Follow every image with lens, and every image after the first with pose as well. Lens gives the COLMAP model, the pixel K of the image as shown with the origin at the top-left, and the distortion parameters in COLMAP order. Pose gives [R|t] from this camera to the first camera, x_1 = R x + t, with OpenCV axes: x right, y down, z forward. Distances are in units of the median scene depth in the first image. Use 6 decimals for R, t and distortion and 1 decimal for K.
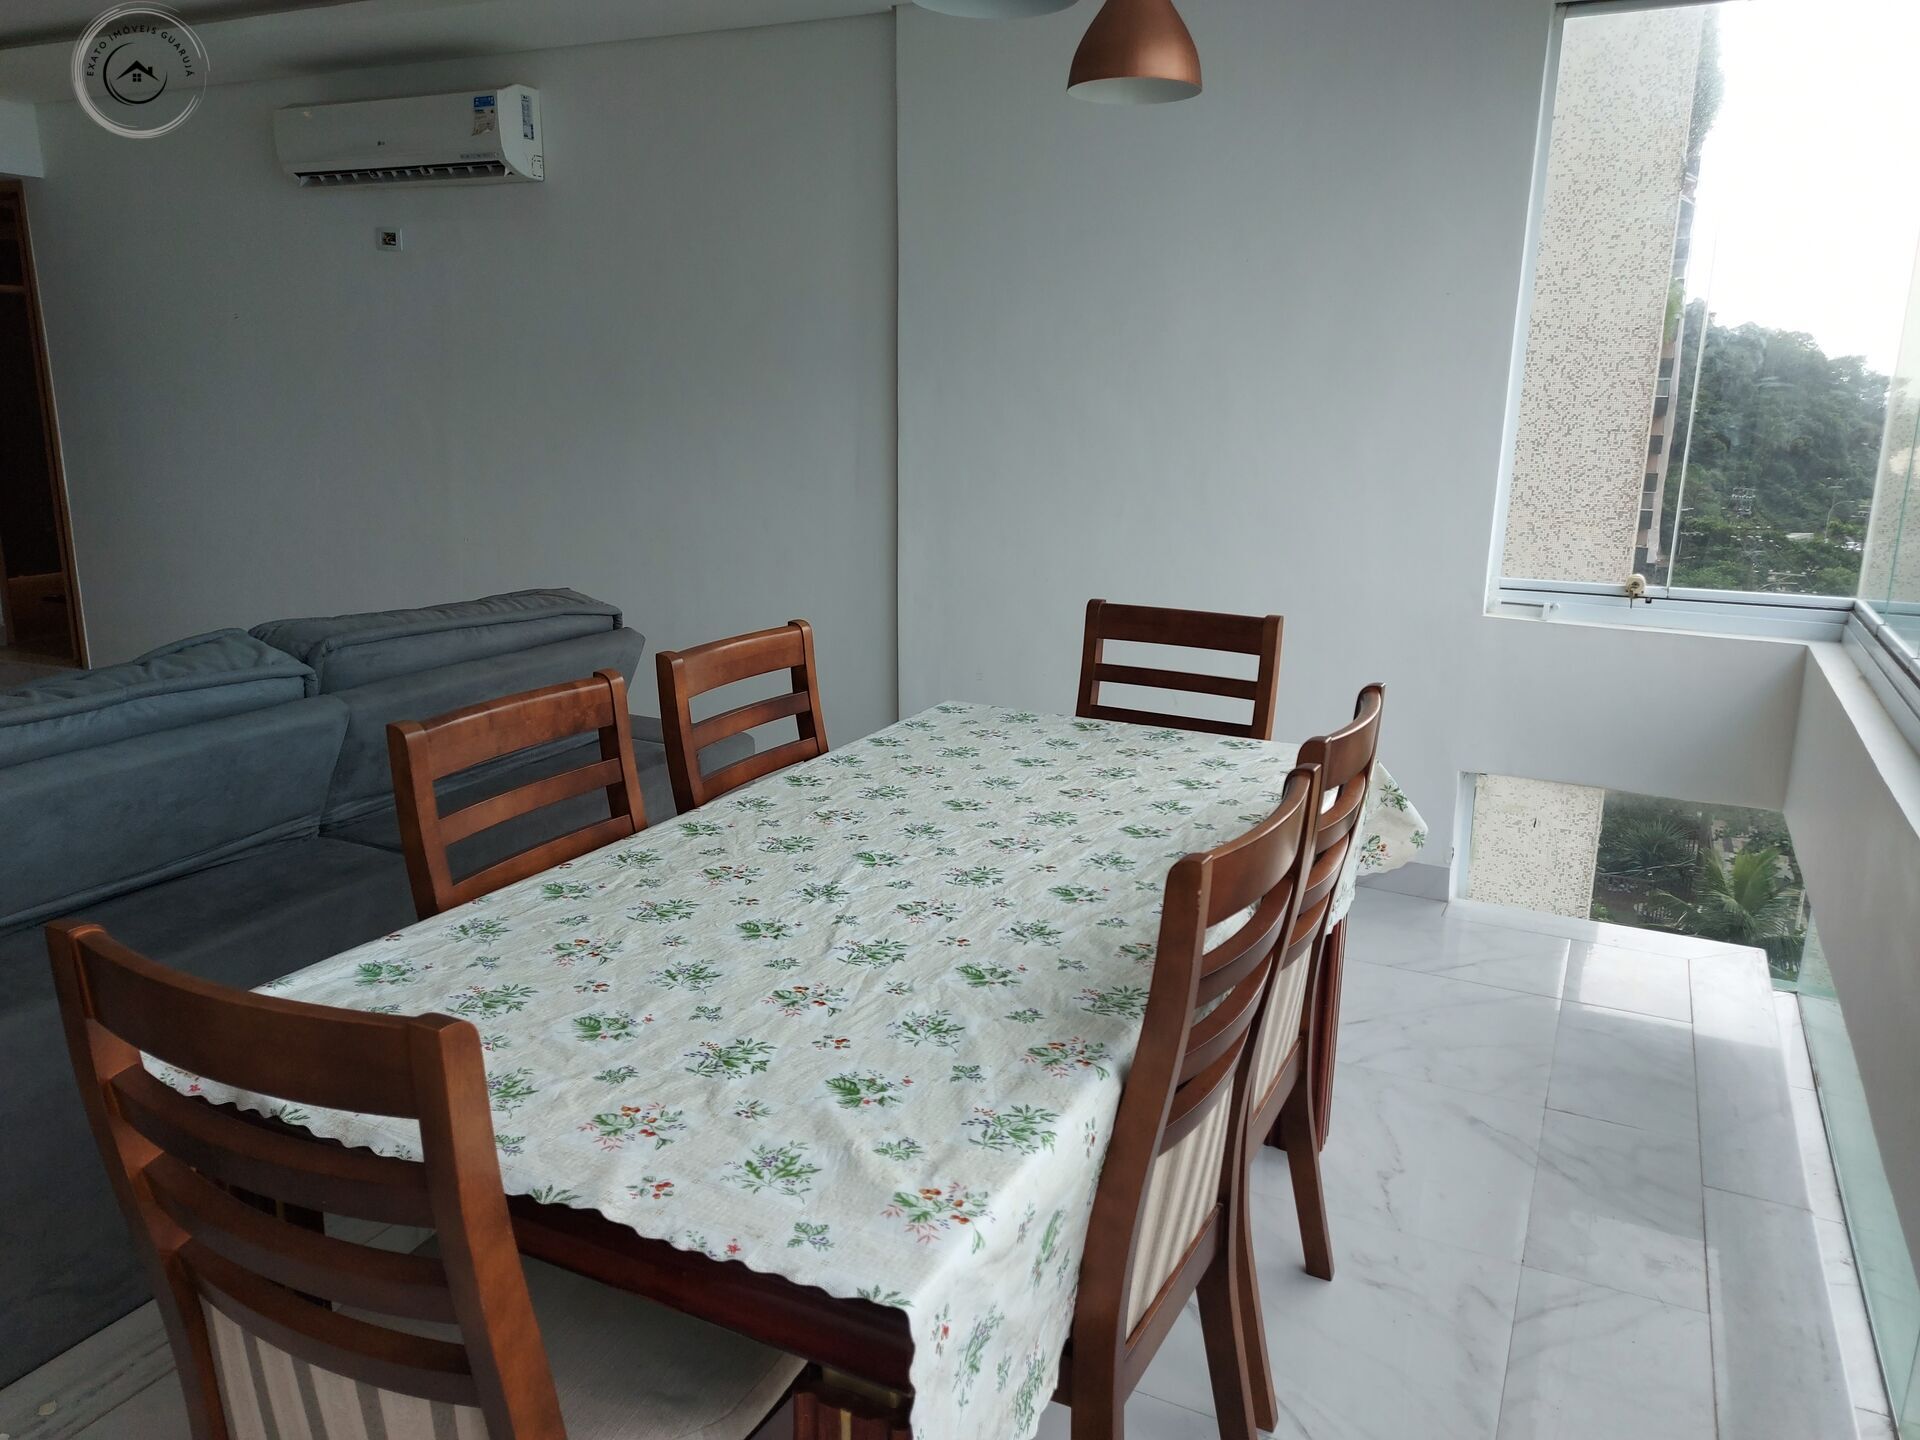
lens RADIAL K [[1378.1, 0, 978.1], [0, 1378.1, 727.4], [0, 0, 1]] dist [0.096549, -0.108711]
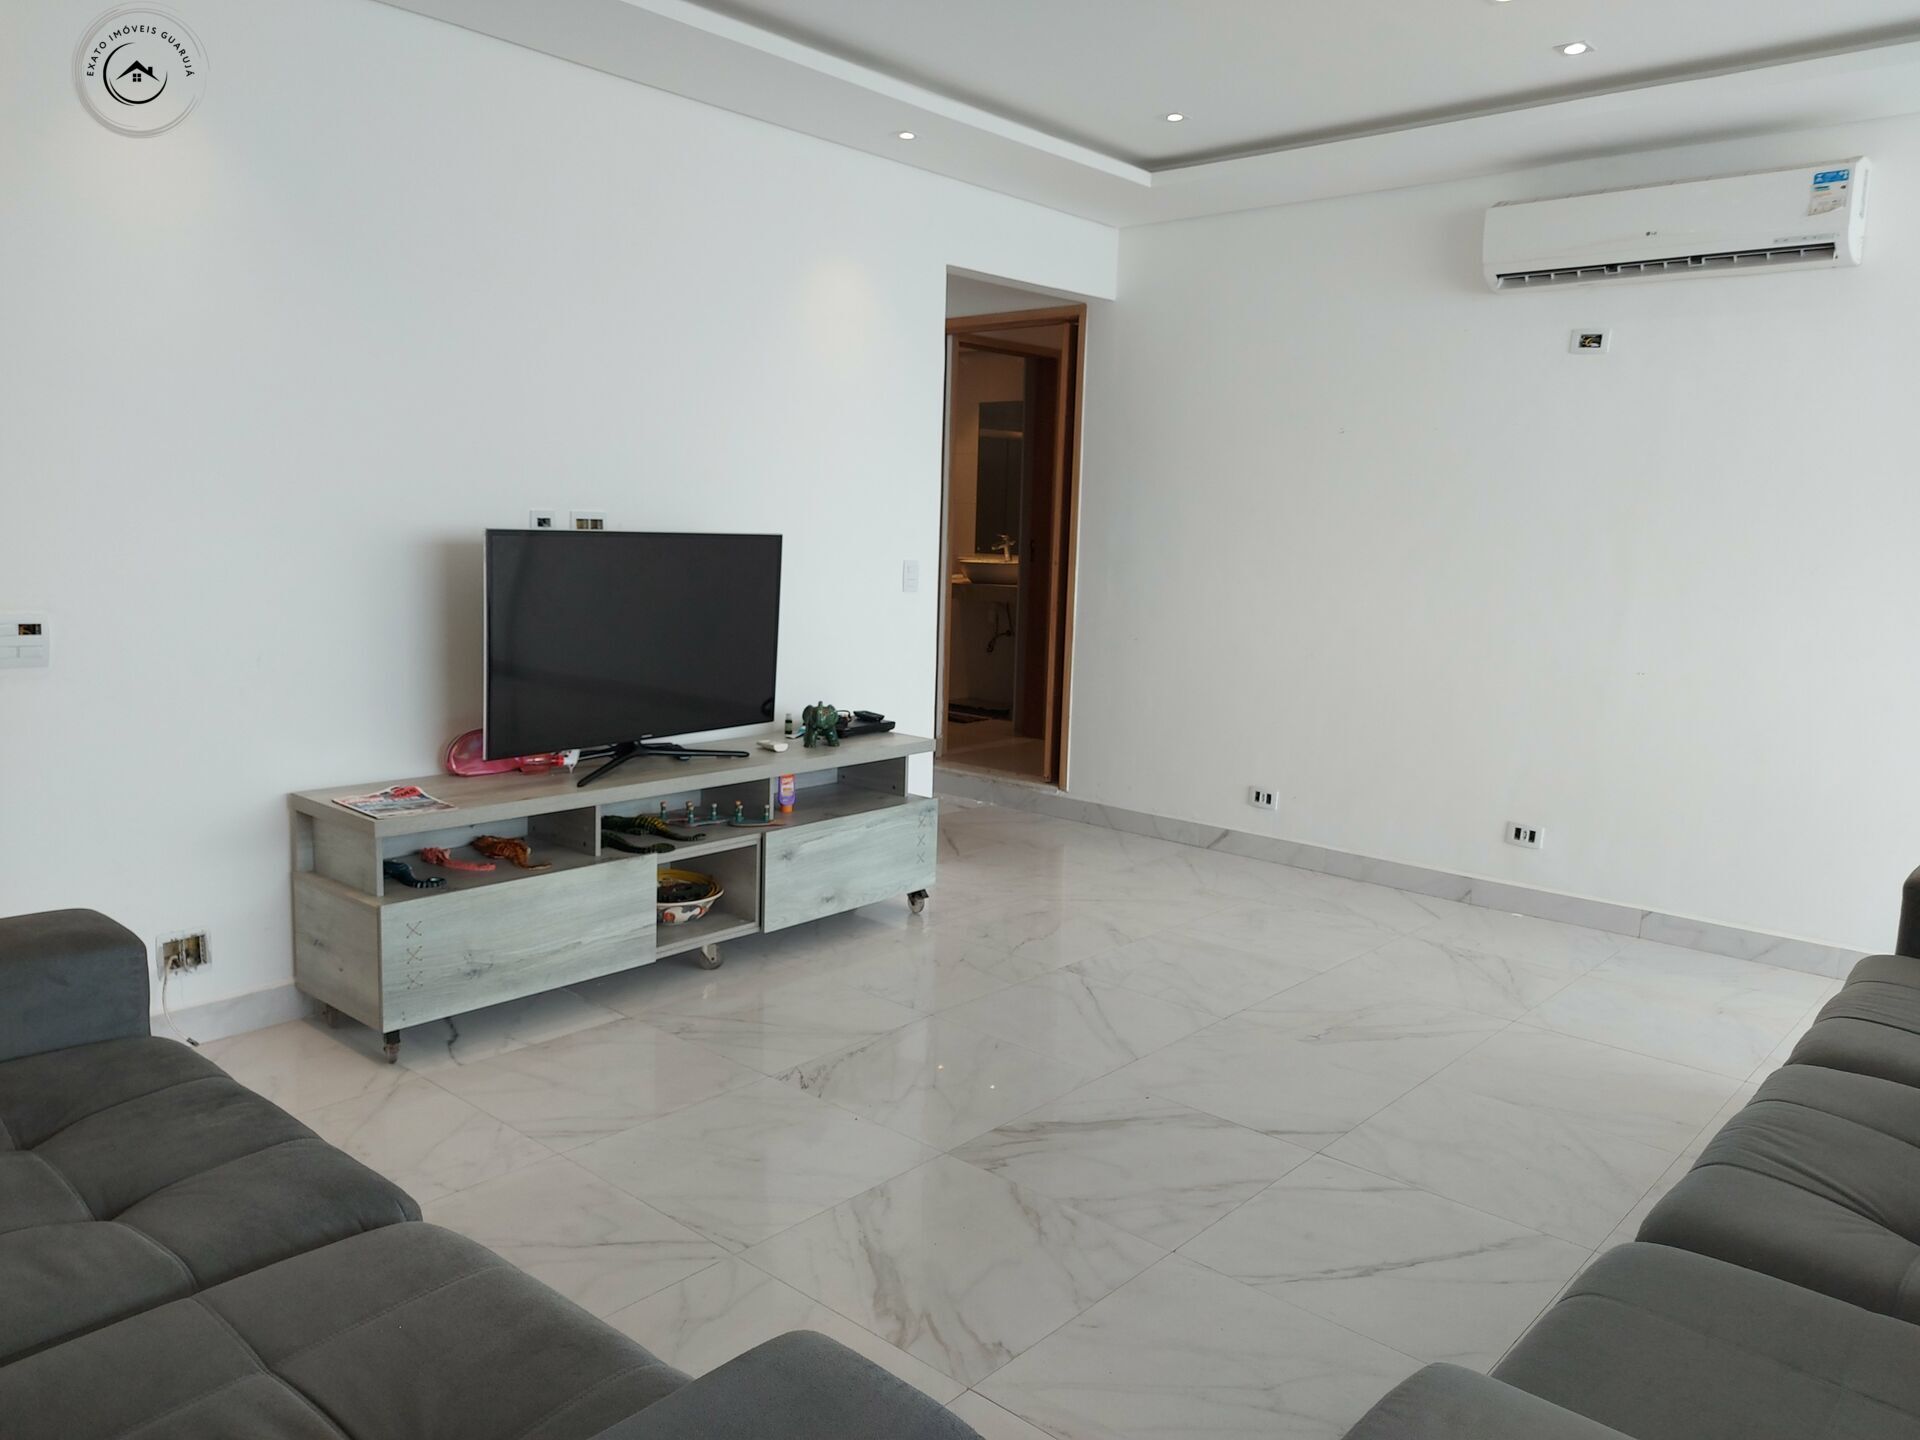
lens RADIAL K [[1378.1, 0, 978.1], [0, 1378.1, 727.4], [0, 0, 1]] dist [0.096549, -0.108711]
pose [[0.955735, 0.060145, -0.288016, -1.354666], [-0.086739, 0.992976, -0.080470, 0.016876], [0.281153, 0.101890, 0.954238, 0.135683]]
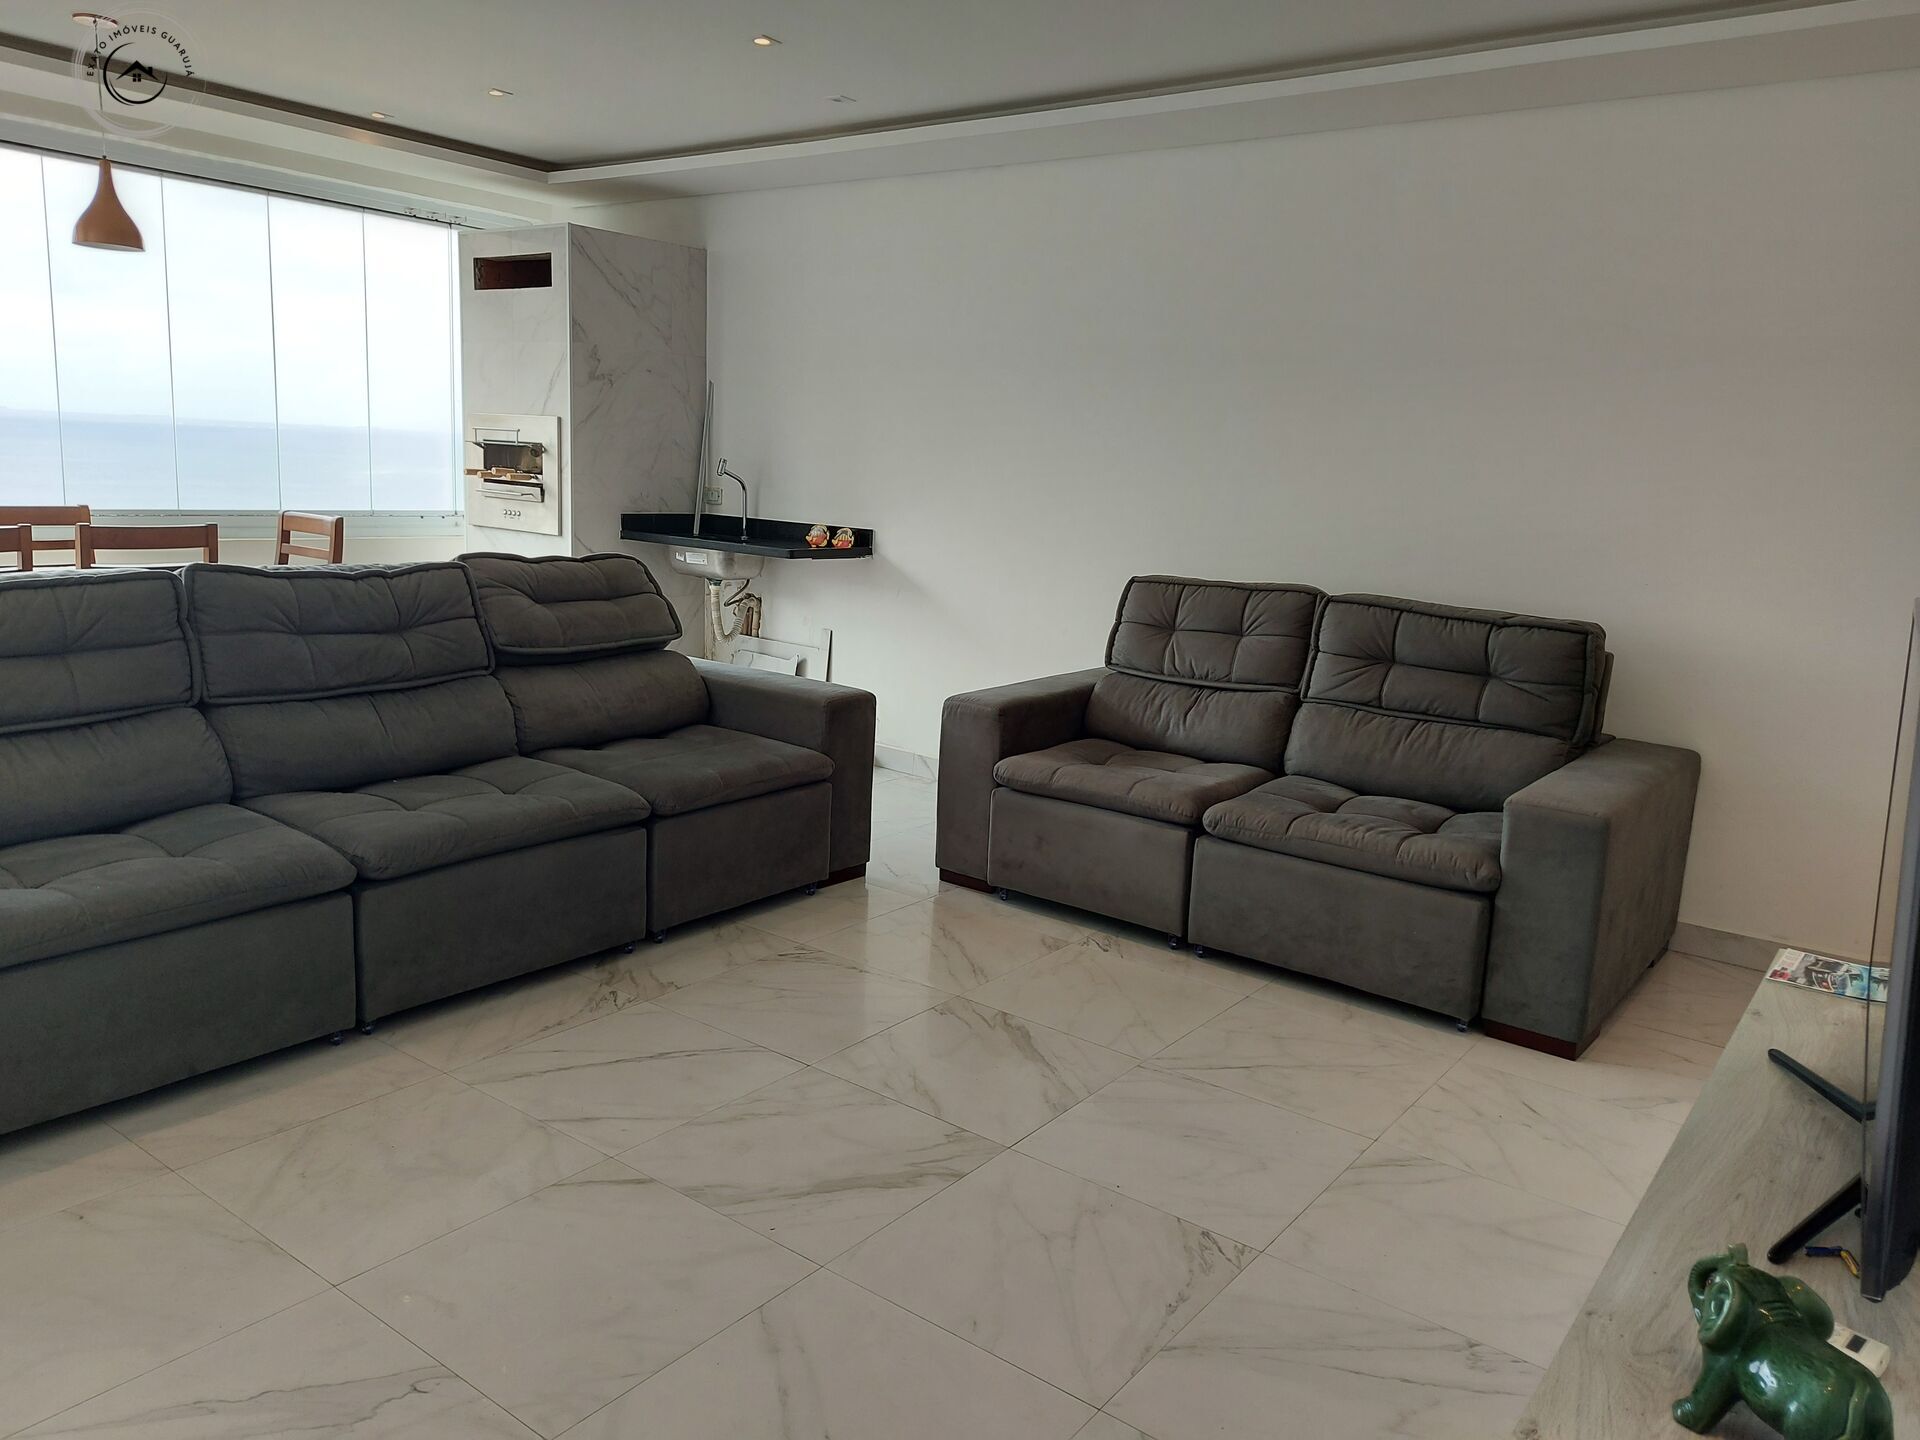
lens RADIAL K [[1378.1, 0, 978.1], [0, 1378.1, 727.4], [0, 0, 1]] dist [0.096549, -0.108711]
pose [[-0.974013, -0.102501, 0.201971, -1.990875], [-0.009993, 0.910315, 0.413795, -0.636646], [-0.226272, 0.401023, -0.887683, 2.653575]]
